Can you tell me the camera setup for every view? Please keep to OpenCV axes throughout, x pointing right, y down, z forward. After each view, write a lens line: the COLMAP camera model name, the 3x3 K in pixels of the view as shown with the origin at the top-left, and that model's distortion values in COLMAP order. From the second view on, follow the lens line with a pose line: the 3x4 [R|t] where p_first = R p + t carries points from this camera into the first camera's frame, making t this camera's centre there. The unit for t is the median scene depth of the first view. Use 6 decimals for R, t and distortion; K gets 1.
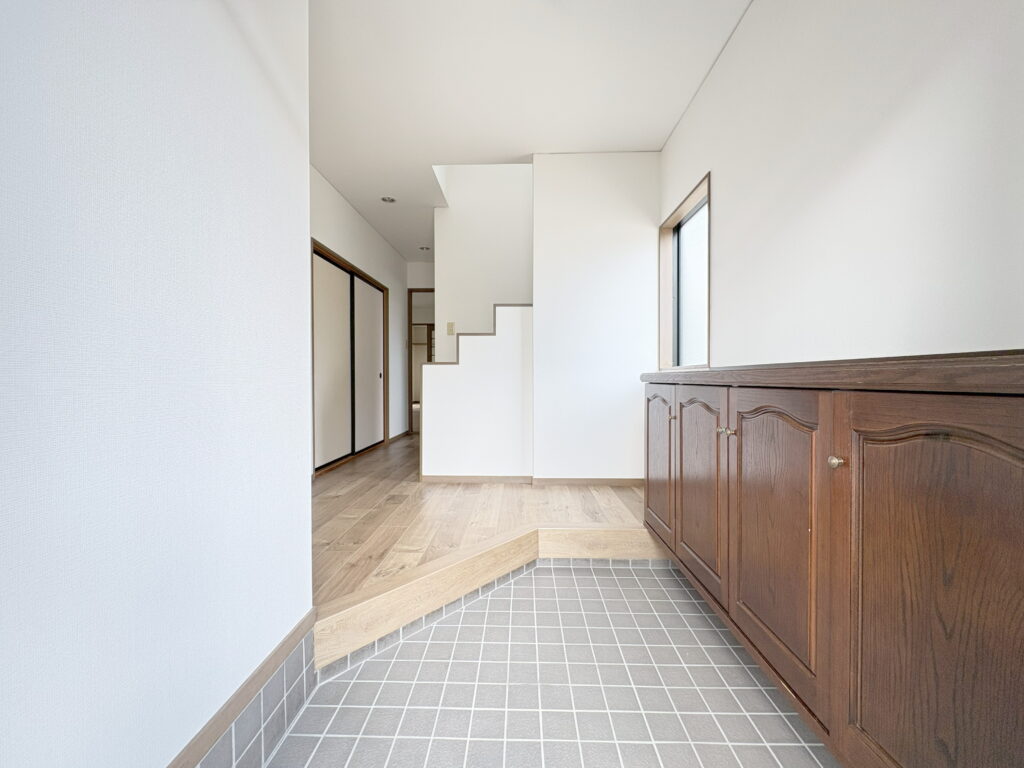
lens RADIAL K [[411.8, 0, 510.6], [0, 411.8, 383.9], [0, 0, 1]] dist [-0.002462, -0.000657]
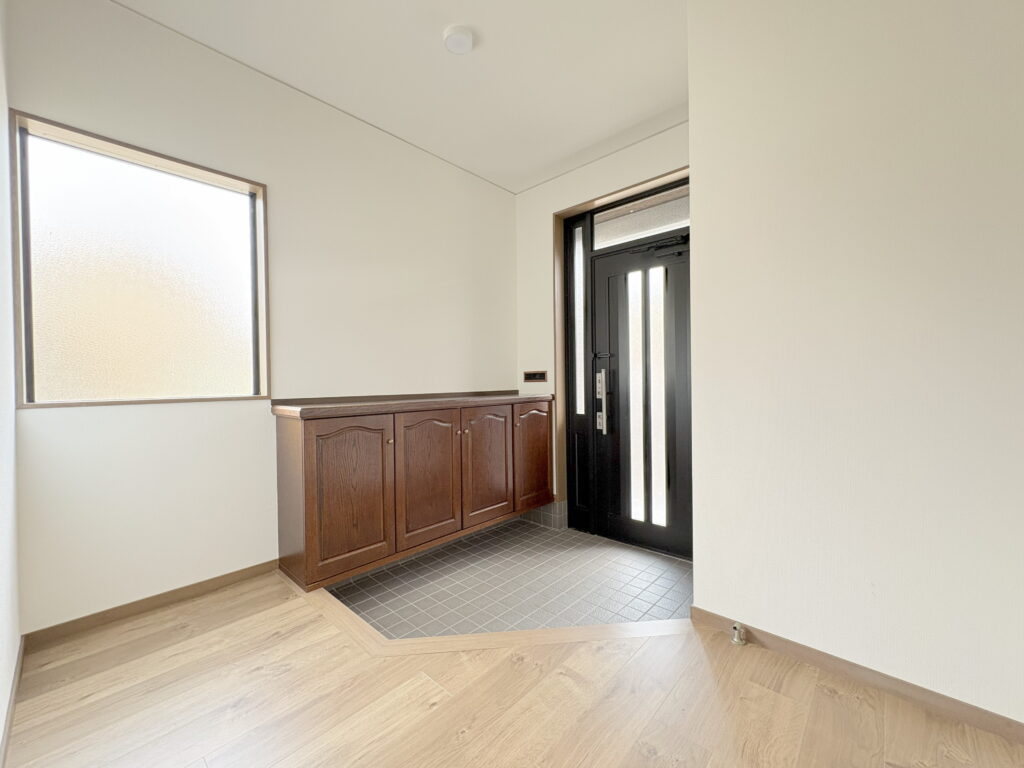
lens RADIAL K [[411.8, 0, 510.6], [0, 411.8, 383.9], [0, 0, 1]] dist [-0.002462, -0.000657]
pose [[-0.752108, 0.007139, 0.659001, -0.509238], [0.023567, 0.999593, 0.016068, -0.074859], [-0.658618, 0.027615, -0.751970, 1.299994]]
